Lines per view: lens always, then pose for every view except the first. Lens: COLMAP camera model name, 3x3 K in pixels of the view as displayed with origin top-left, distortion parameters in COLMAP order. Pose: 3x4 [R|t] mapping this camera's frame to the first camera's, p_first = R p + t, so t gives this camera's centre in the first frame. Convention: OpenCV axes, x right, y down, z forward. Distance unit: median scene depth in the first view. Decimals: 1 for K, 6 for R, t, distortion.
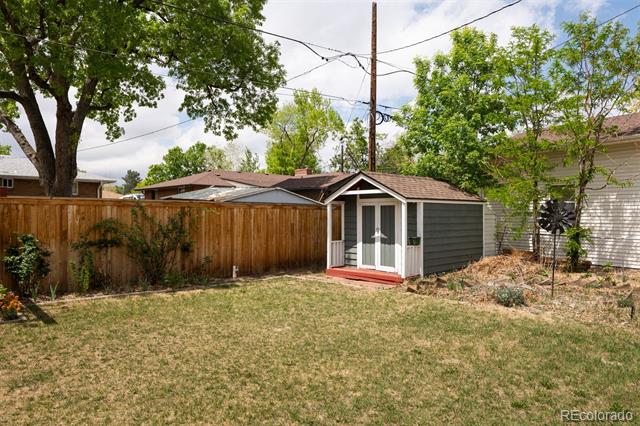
lens RADIAL K [[452.9, 0, 320.0], [0, 452.9, 213.0], [0, 0, 1]] dist [-0.003017, -0.000874]
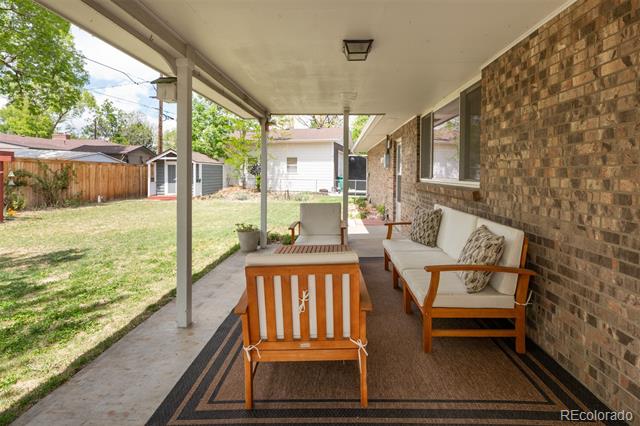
lens RADIAL K [[292.1, 0, 322.0], [0, 292.1, 175.8], [0, 0, 1]] dist [-0.000011, -0.000034]
pose [[0.725882, -0.004731, 0.687803, -0.302192], [-0.006837, 0.999877, 0.014092, 0.009974], [-0.687786, -0.014931, 0.725760, -0.431120]]
